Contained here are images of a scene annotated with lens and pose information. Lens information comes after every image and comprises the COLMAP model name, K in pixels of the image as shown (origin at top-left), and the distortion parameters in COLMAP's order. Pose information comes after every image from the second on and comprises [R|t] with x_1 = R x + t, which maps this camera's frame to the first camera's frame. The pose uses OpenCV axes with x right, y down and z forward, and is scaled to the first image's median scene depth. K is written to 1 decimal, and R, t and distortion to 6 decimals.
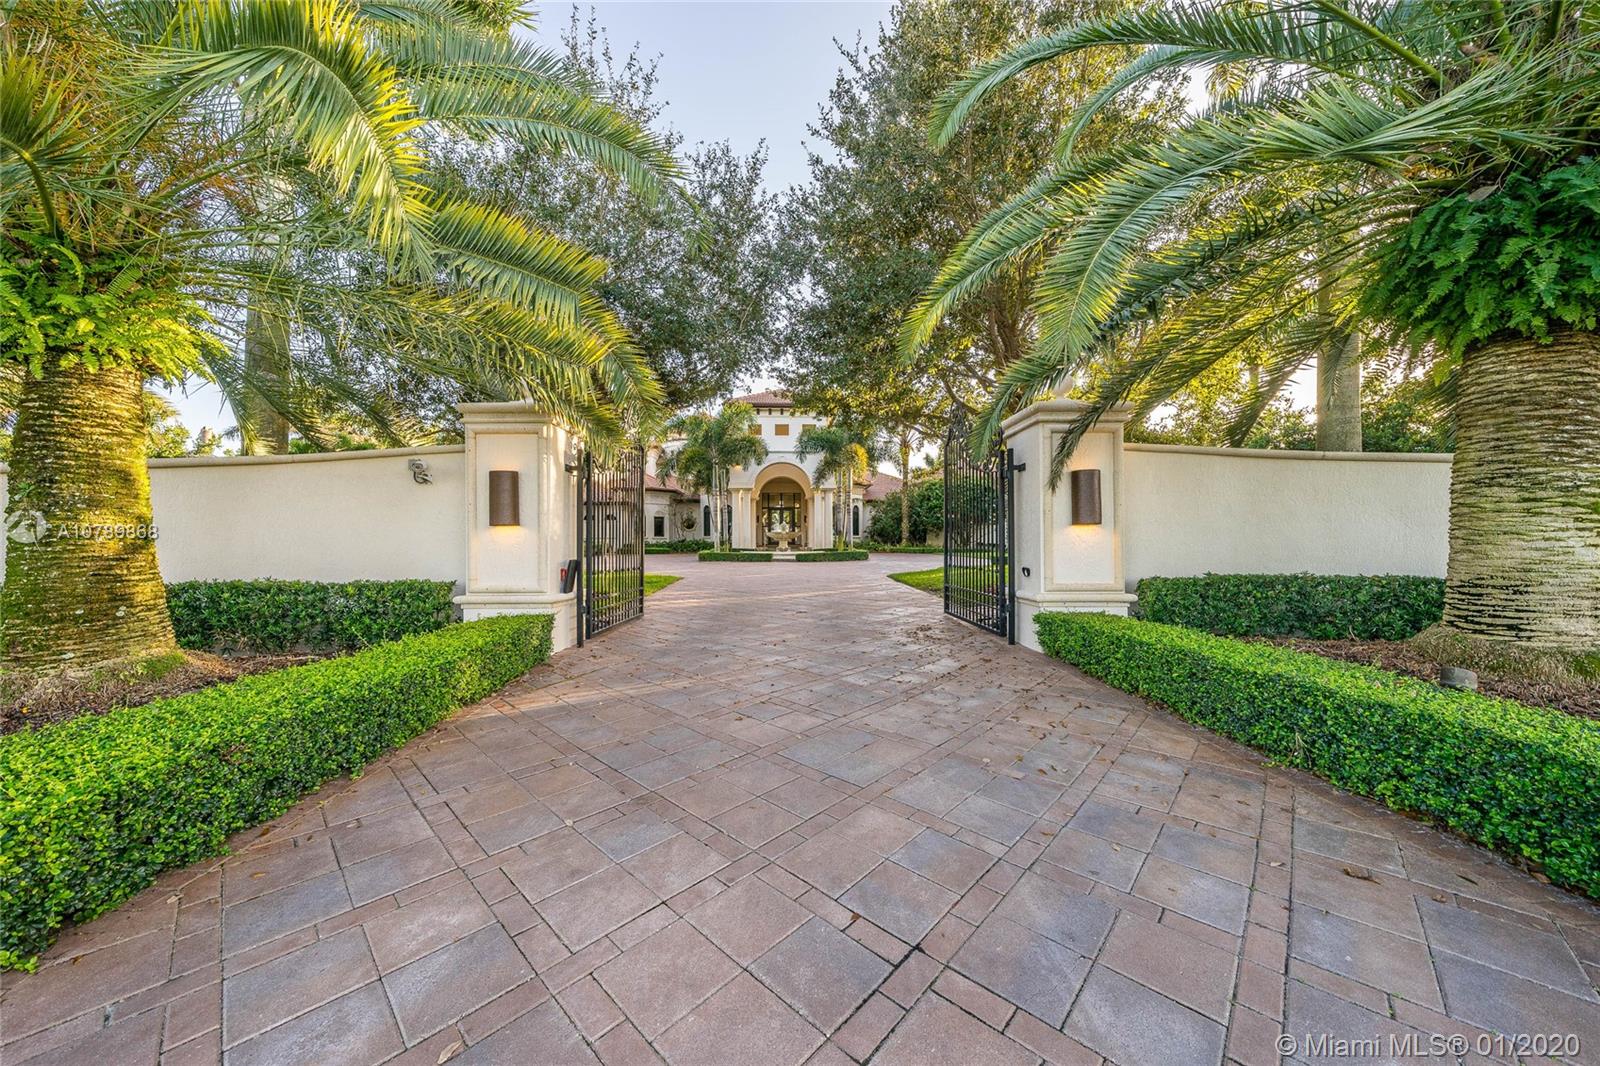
lens RADIAL K [[551.8, 0, 800.0], [0, 551.8, 533.0], [0, 0, 1]] dist [-0.000310, -0.000014]
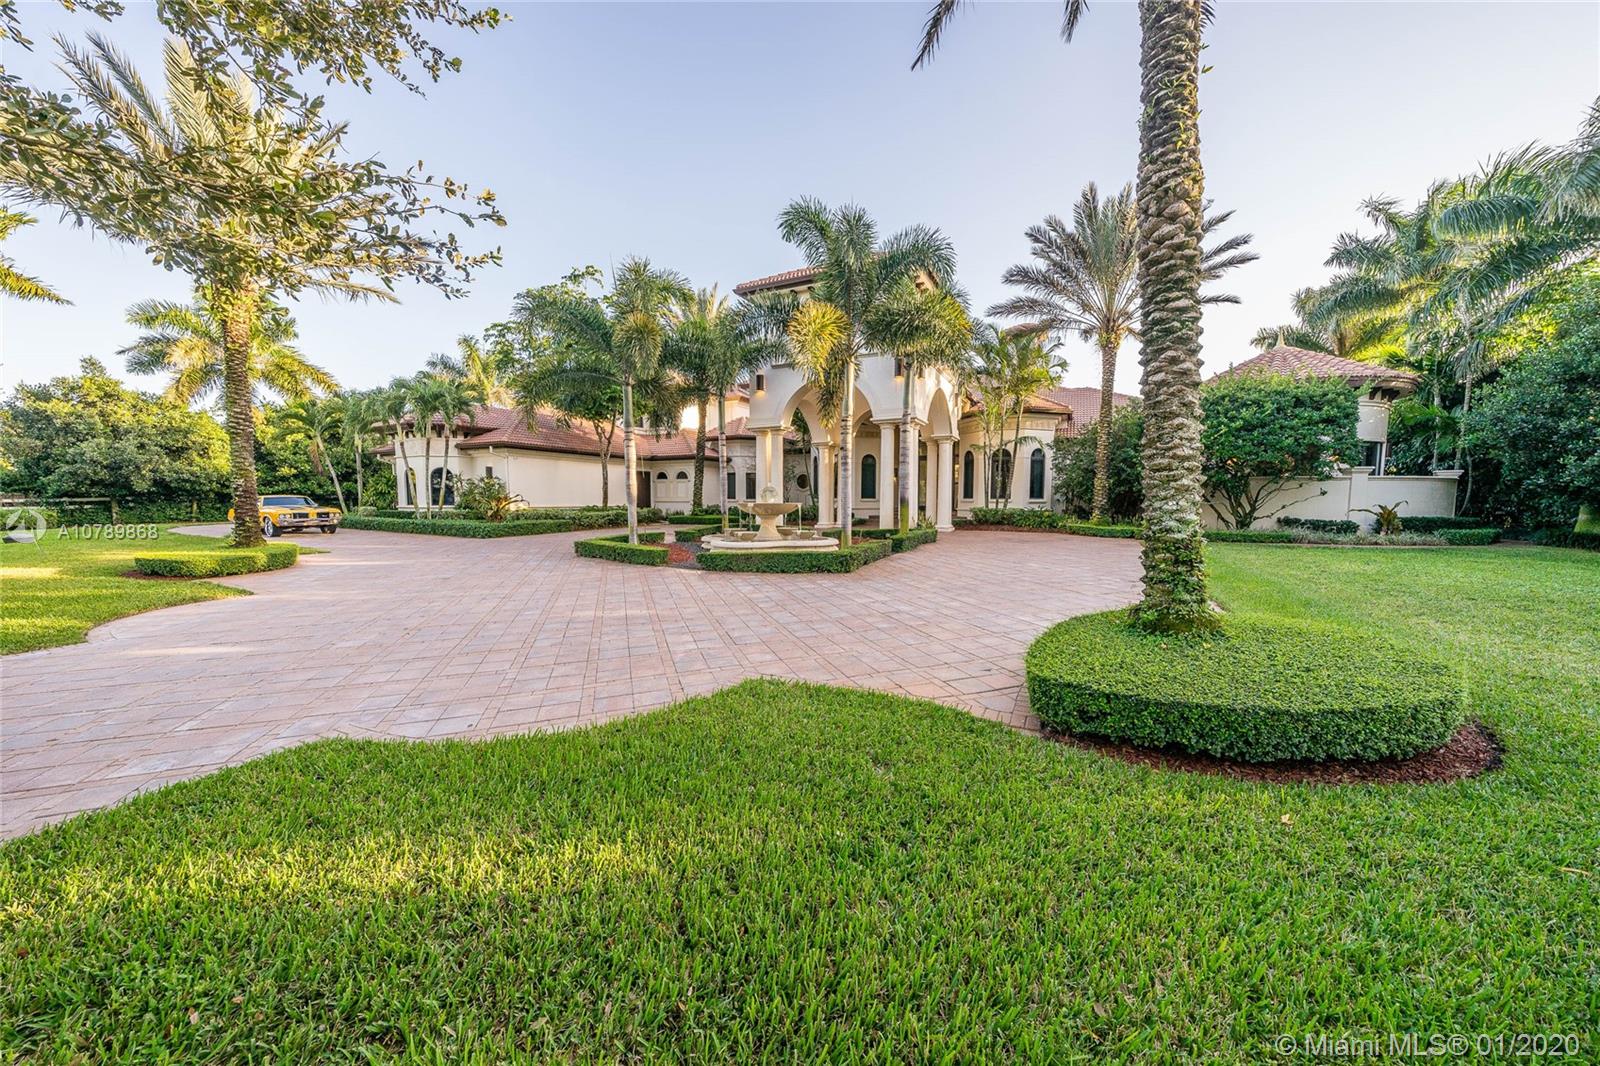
lens RADIAL K [[554.9, 0, 800.0], [0, 554.9, 533.0], [0, 0, 1]] dist [-0.000414, -0.000036]
pose [[0.876737, 0.036627, -0.479573, 0.216548], [0.005230, 0.996311, 0.085654, -0.015444], [0.480942, -0.077604, 0.873311, 0.438834]]
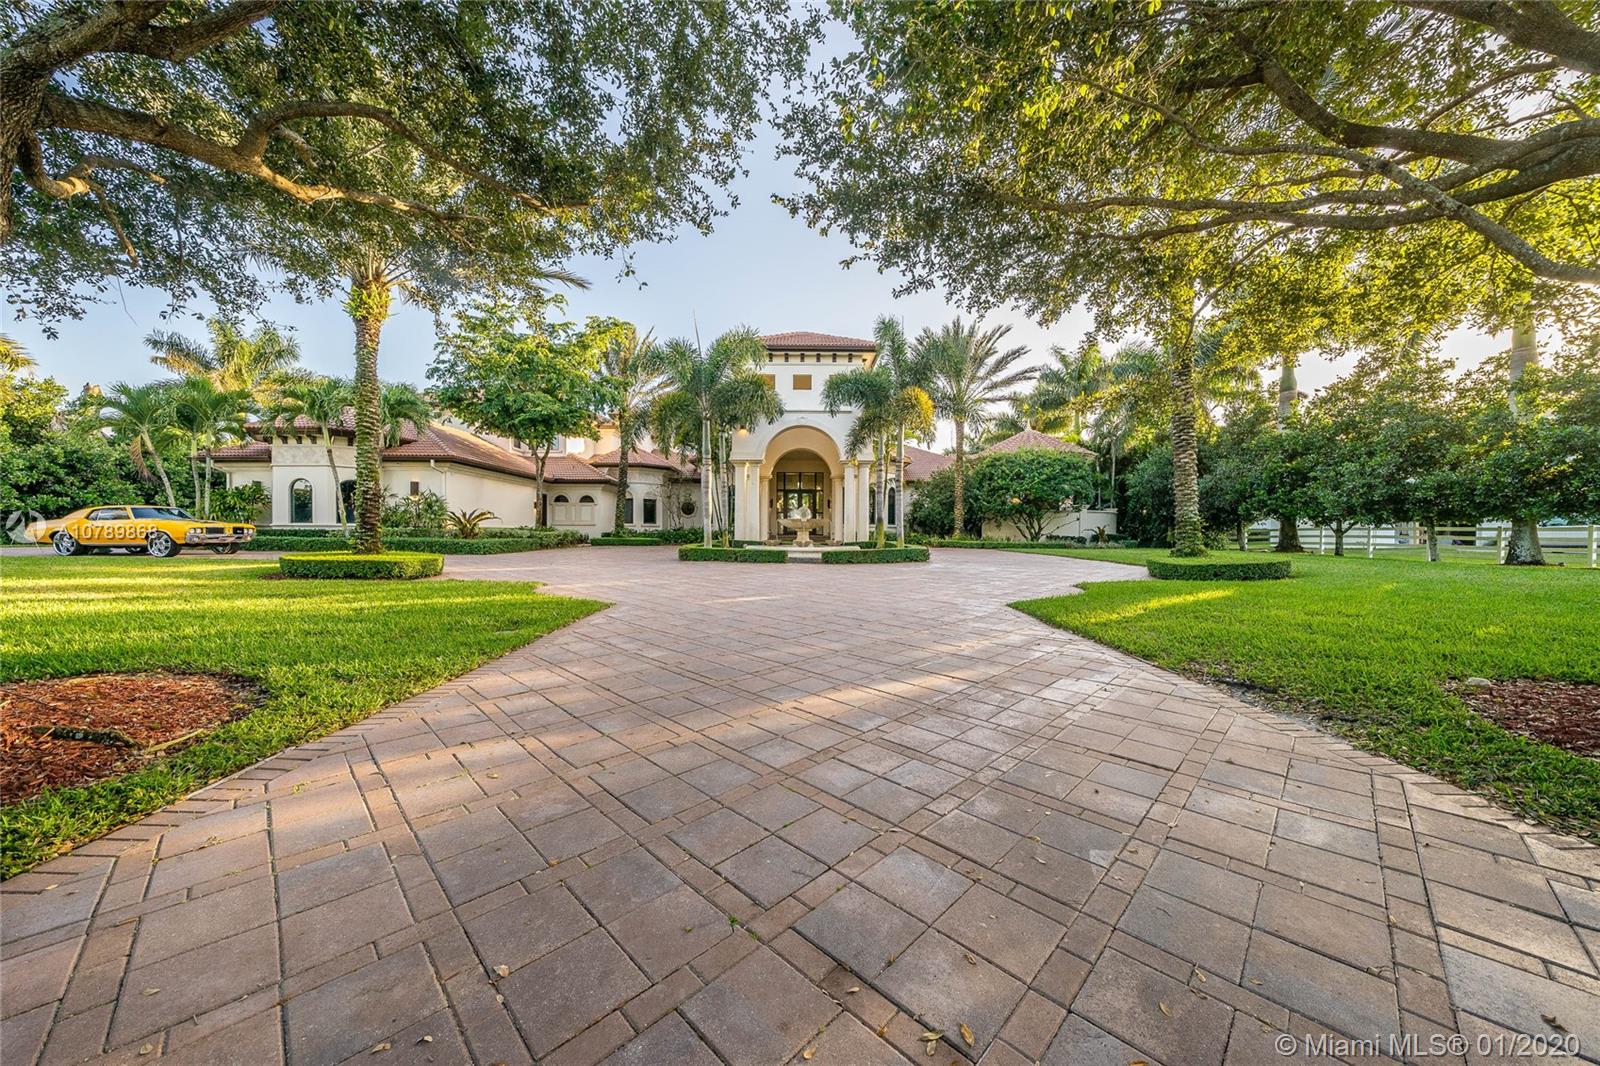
lens RADIAL K [[554.9, 0, 800.0], [0, 554.9, 533.0], [0, 0, 1]] dist [-0.000414, -0.000036]
pose [[0.999461, 0.009895, -0.031302, -0.009877], [-0.009235, 0.999733, 0.021179, 0.001062], [0.031503, -0.020879, 0.999286, 0.234942]]
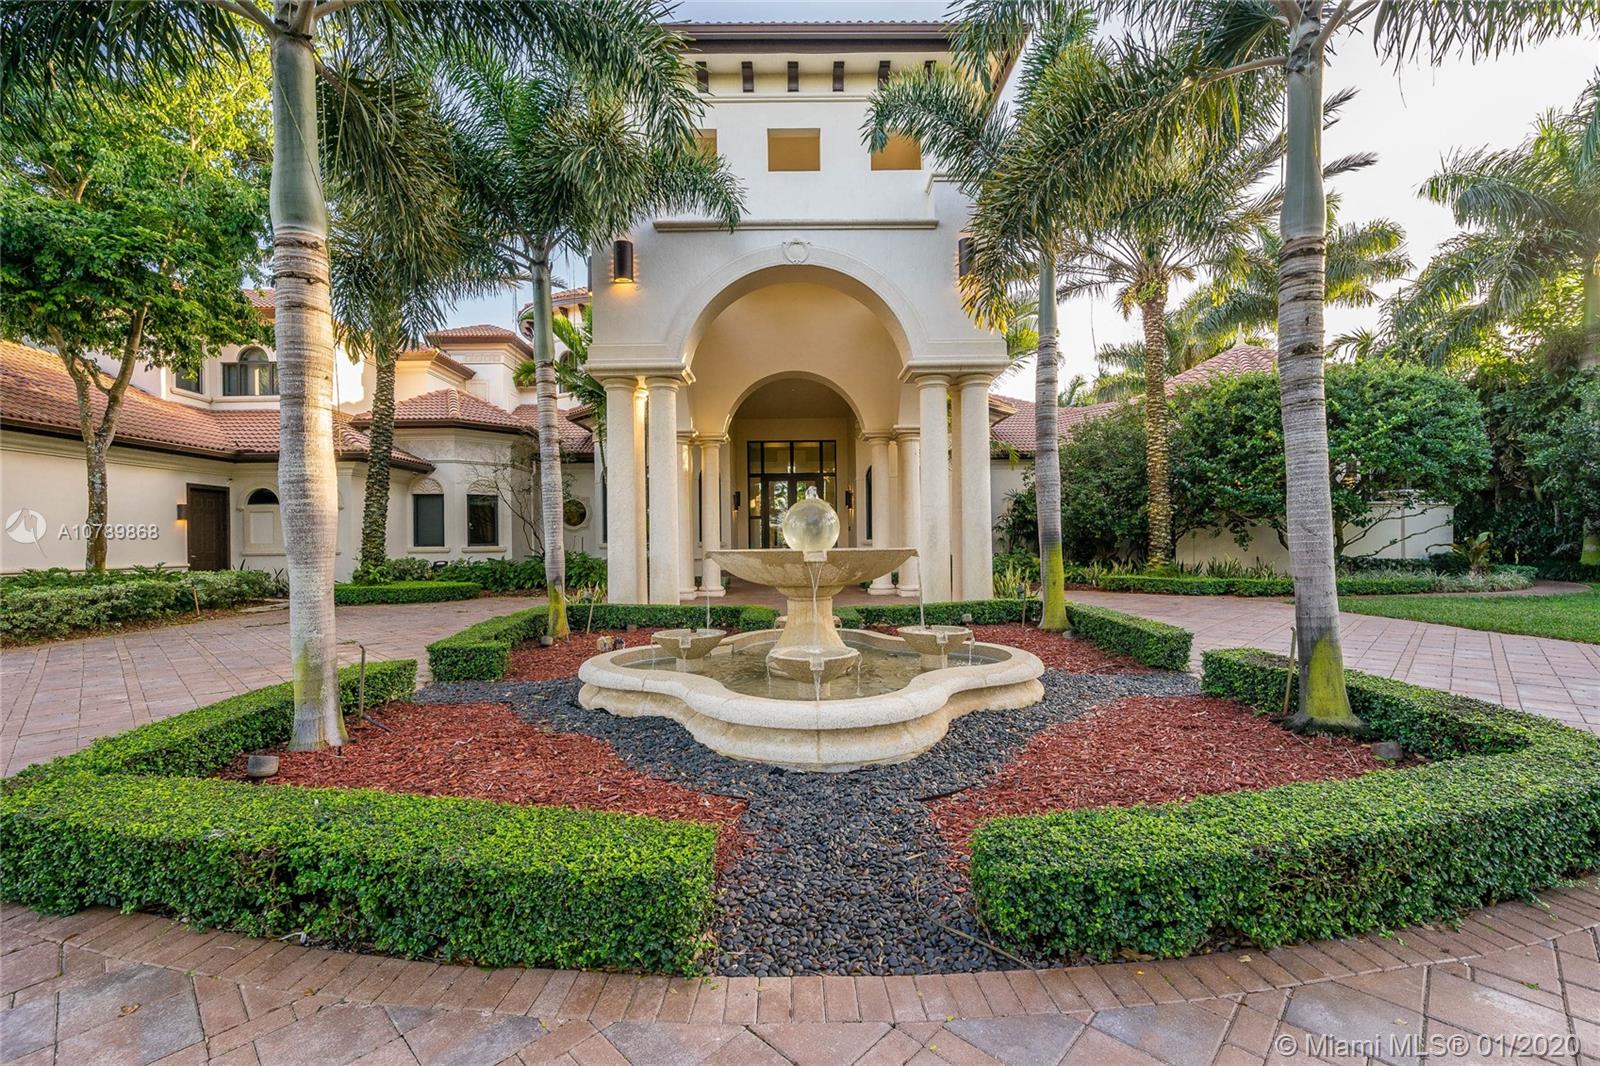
lens RADIAL K [[693.5, 0, 800.0], [0, 693.5, 533.0], [0, 0, 1]] dist [-0.000437, -0.000064]
pose [[0.999745, -0.009505, -0.020493, -0.023692], [0.009668, 0.999922, 0.007856, -0.005707], [0.020417, -0.008052, 0.999759, 0.637097]]
